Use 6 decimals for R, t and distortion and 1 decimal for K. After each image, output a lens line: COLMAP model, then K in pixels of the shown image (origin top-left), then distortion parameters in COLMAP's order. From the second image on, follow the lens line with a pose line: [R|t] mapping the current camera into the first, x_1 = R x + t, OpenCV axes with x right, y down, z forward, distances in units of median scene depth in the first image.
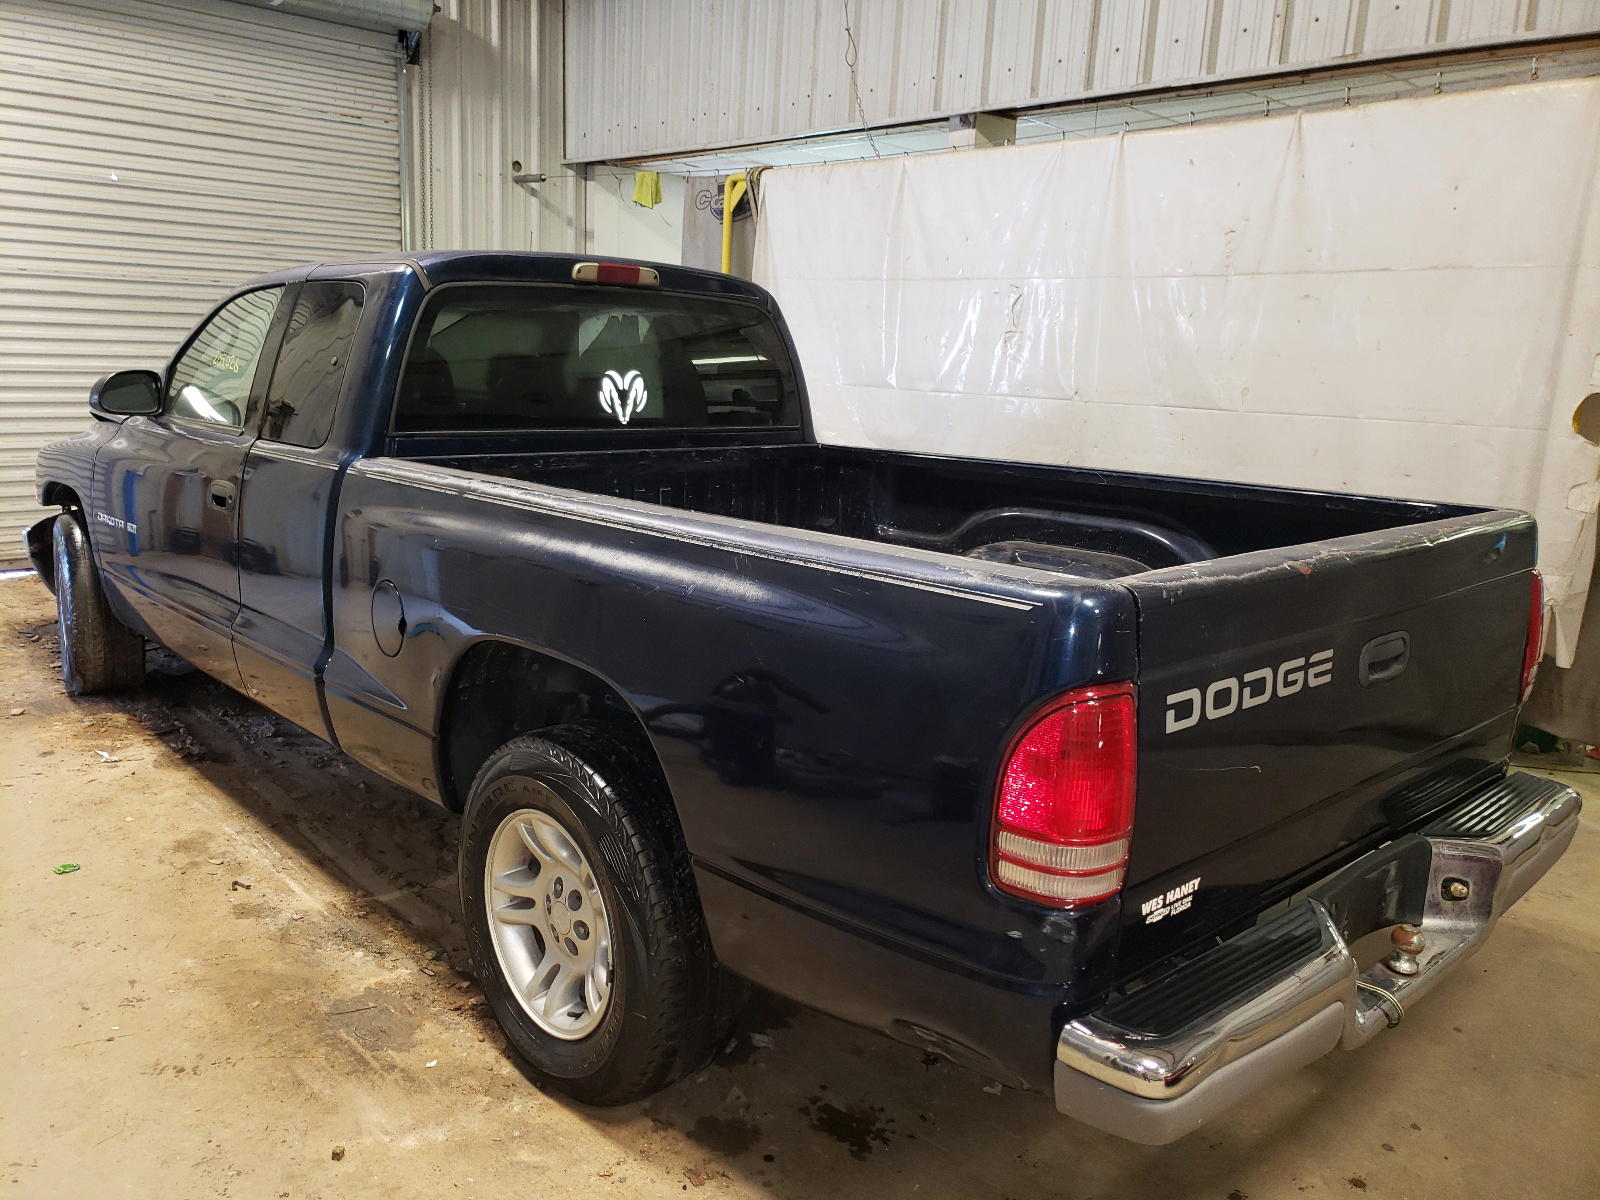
lens RADIAL K [[1279.4, 0, 786.5], [0, 1279.4, 594.9], [0, 0, 1]] dist [-0.012963, 0.012185]
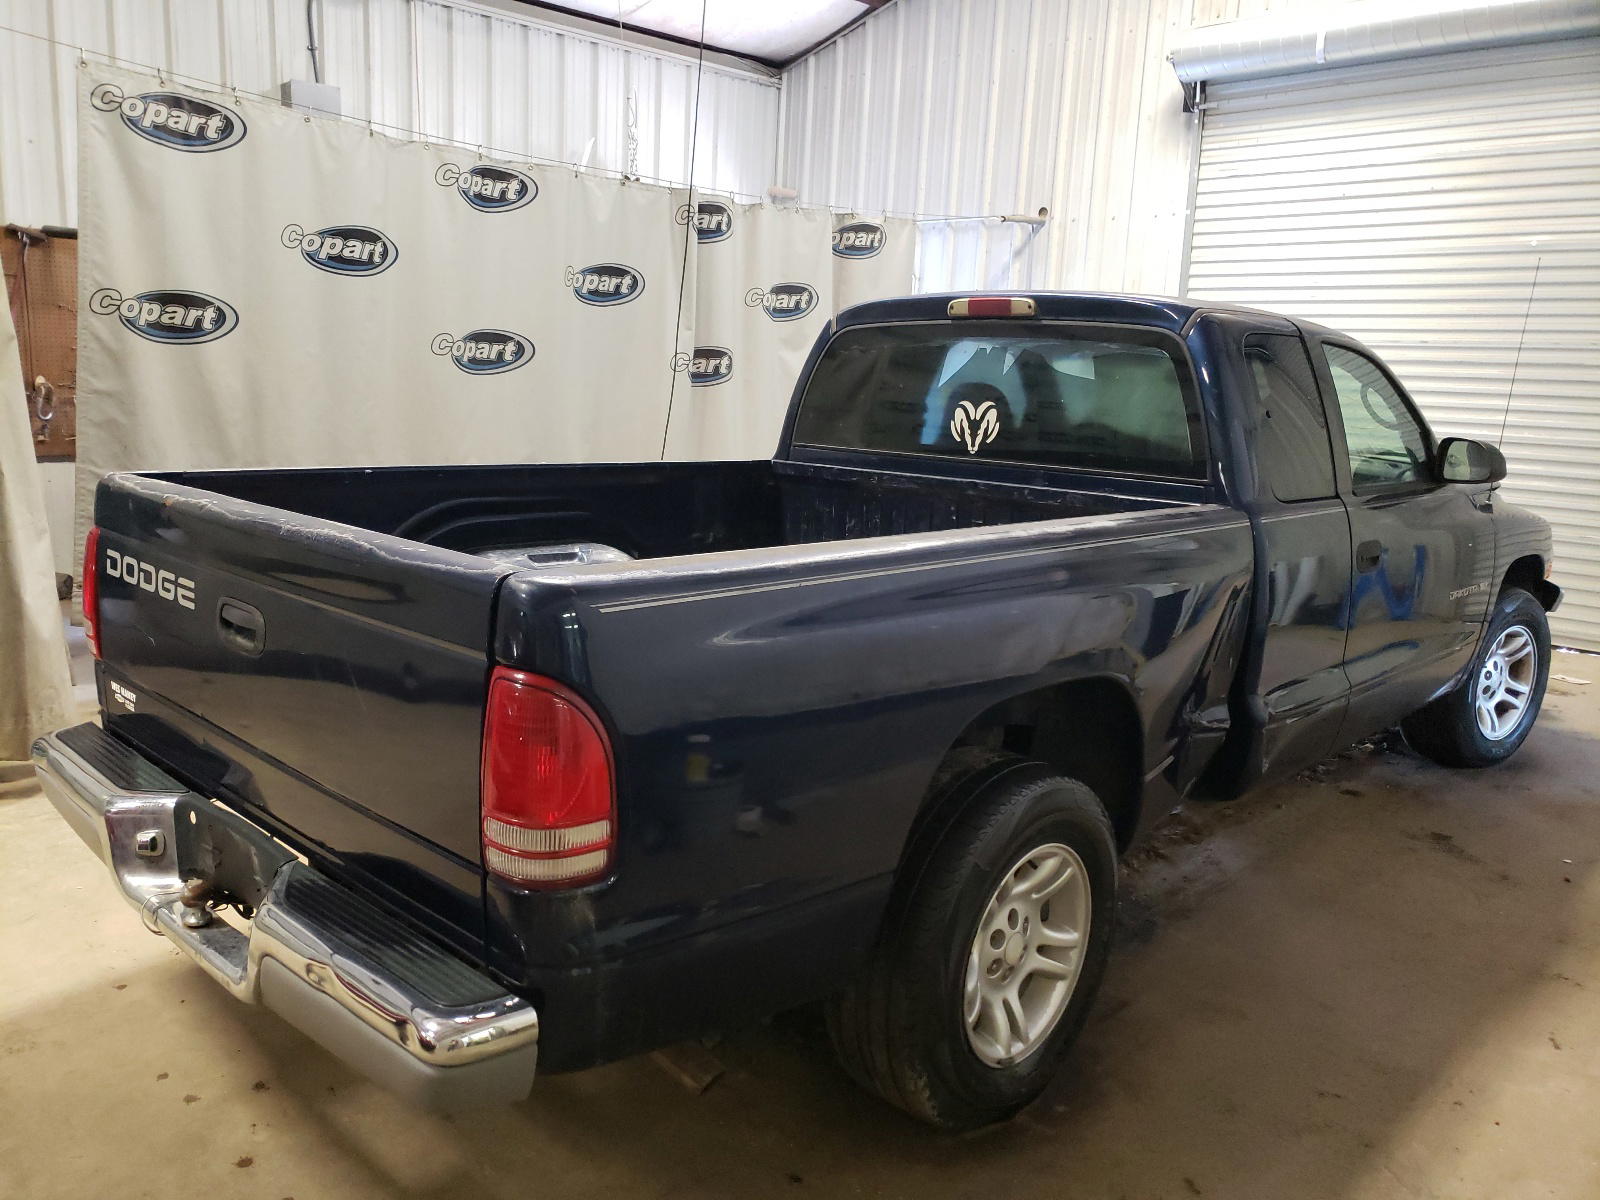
lens RADIAL K [[1333.8, 0, 793.7], [0, 1333.8, 607.3], [0, 0, 1]] dist [0.005553, -0.002580]
pose [[0.050209, 0.141700, -0.988635, 0.935065], [-0.222189, 0.966662, 0.127267, -0.119556], [0.973710, 0.213274, 0.080019, 0.807465]]
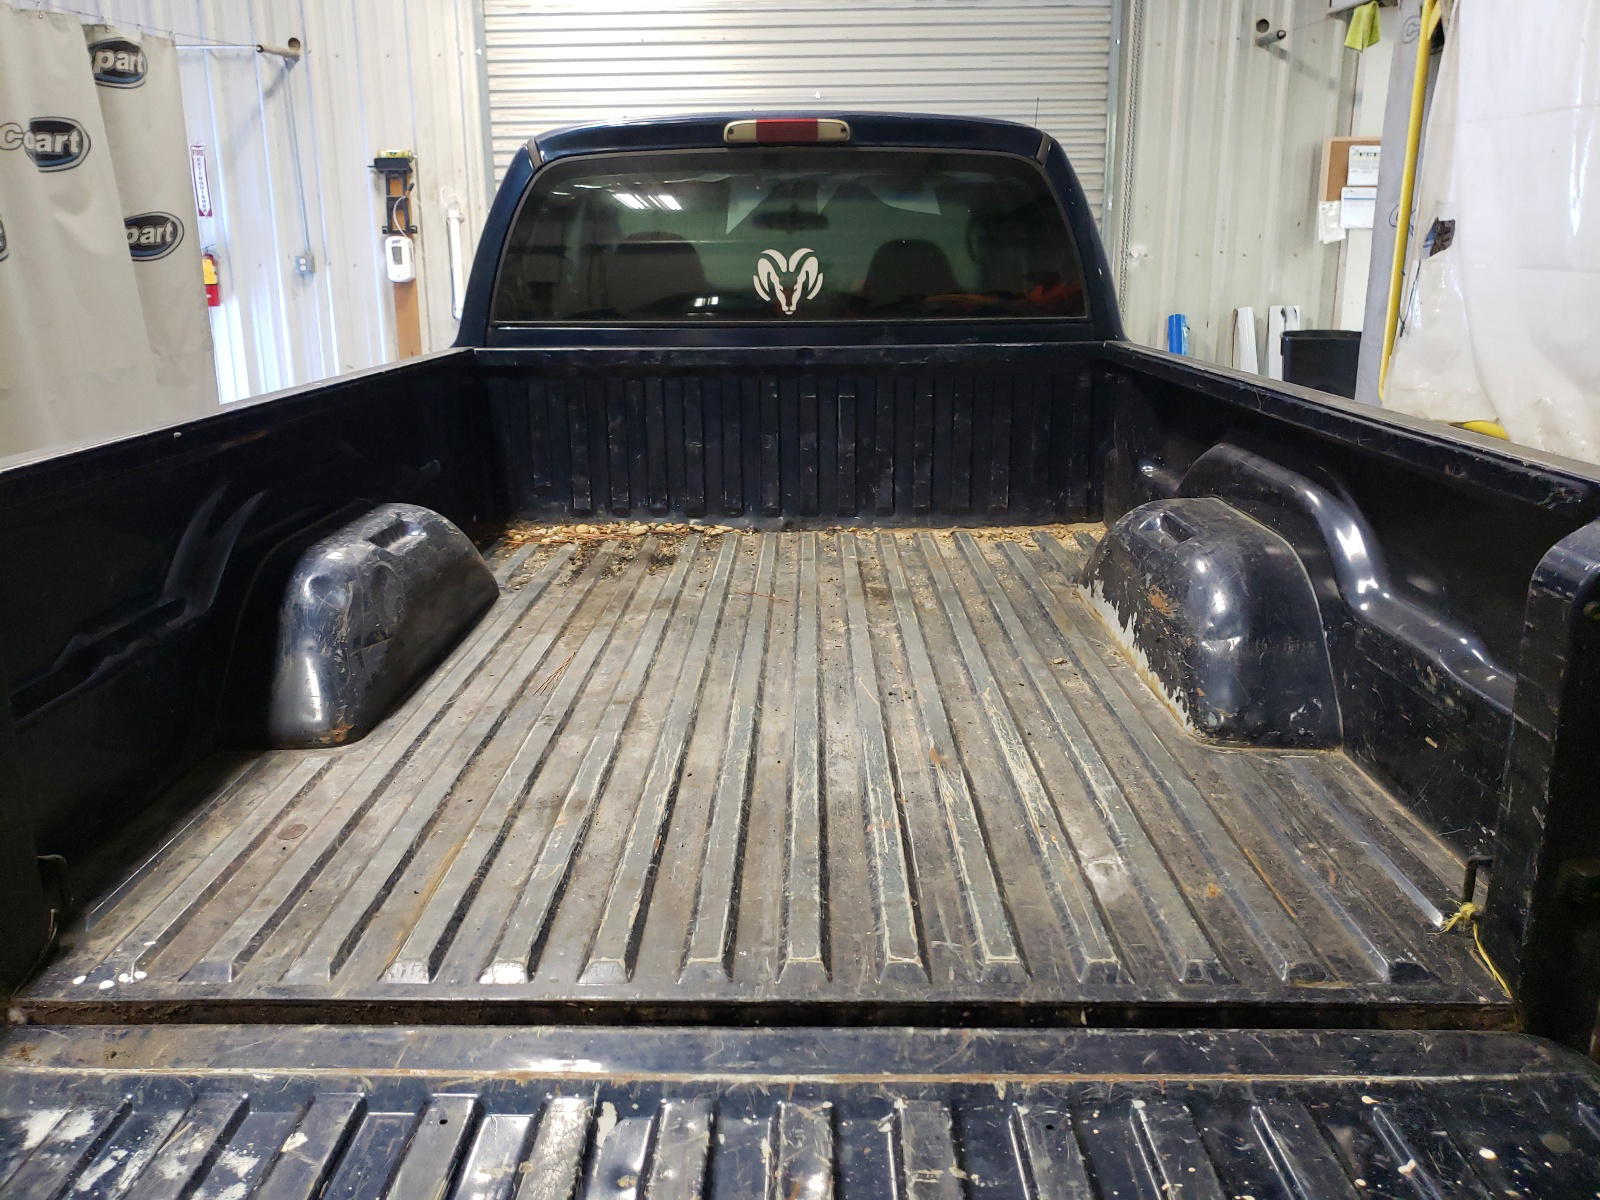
lens RADIAL K [[1226.6, 0, 803.1], [0, 1226.6, 597.9], [0, 0, 1]] dist [0.007005, 0.002463]
pose [[0.716343, 0.149189, -0.681613, 0.460036], [-0.096660, 0.988673, 0.114811, -0.042971], [0.691021, -0.016359, 0.722650, 0.422568]]
